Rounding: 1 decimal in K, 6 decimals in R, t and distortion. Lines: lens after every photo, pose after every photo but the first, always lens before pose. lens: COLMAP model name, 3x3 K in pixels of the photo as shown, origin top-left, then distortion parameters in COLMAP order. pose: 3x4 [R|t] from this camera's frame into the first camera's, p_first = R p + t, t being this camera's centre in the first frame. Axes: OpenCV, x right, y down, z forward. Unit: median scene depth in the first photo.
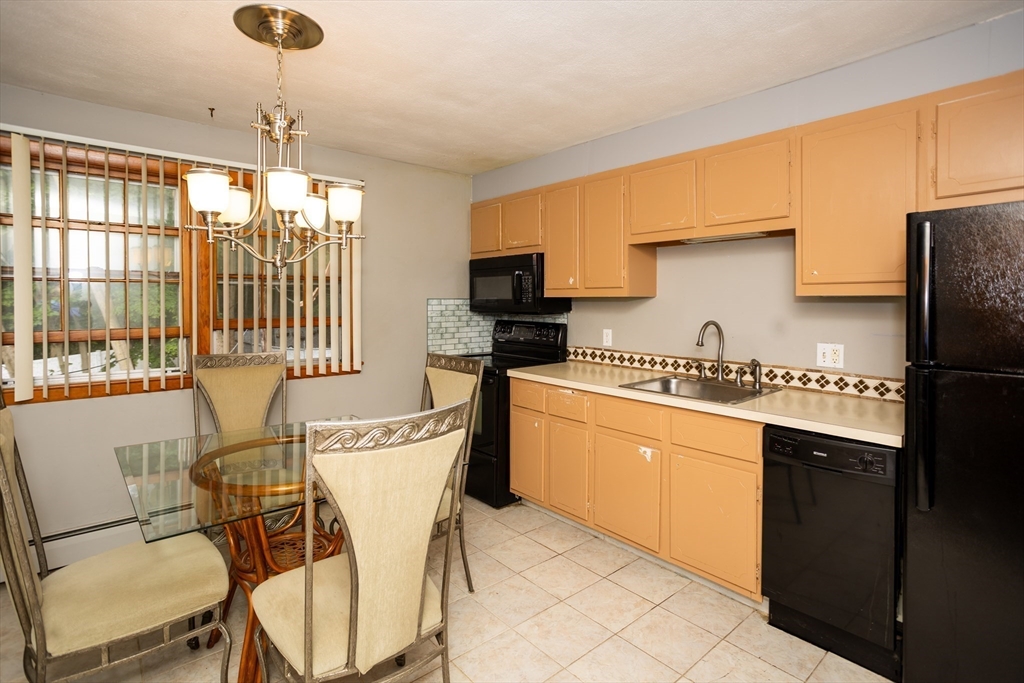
lens RADIAL K [[517.5, 0, 513.6], [0, 517.5, 308.0], [0, 0, 1]] dist [-0.000943, -0.000155]
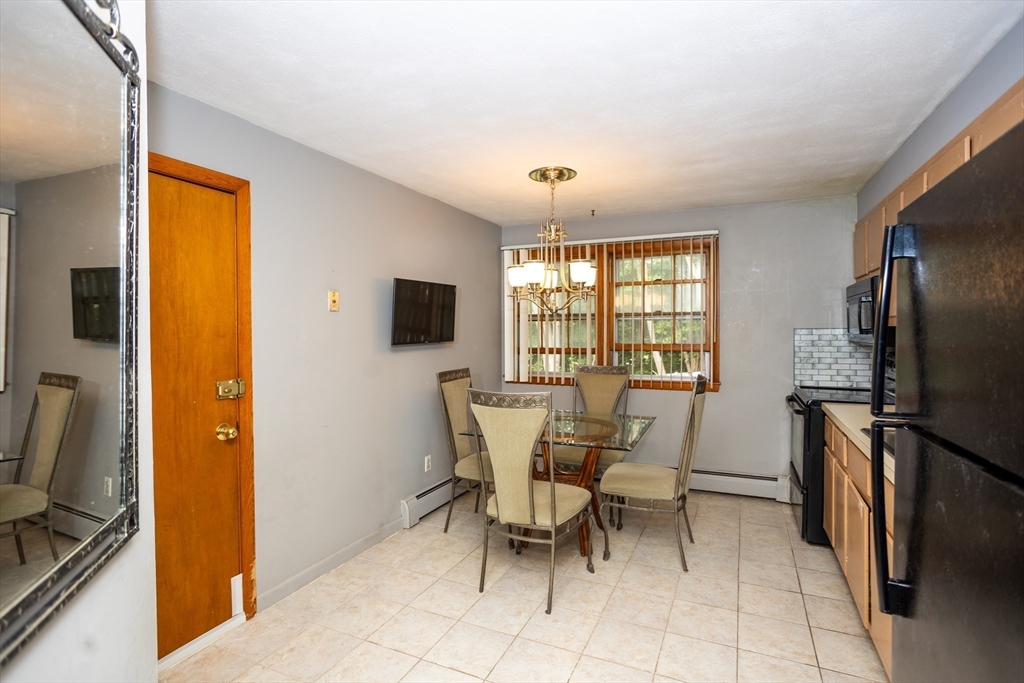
lens RADIAL K [[492.6, 0, 512.0], [0, 492.6, 341.5], [0, 0, 1]] dist [-0.000891, -0.000008]
pose [[0.405598, 0.008668, -0.914011, 0.495123], [0.000792, 0.999951, 0.009835, -0.002797], [0.914051, -0.004713, 0.405571, 0.094670]]
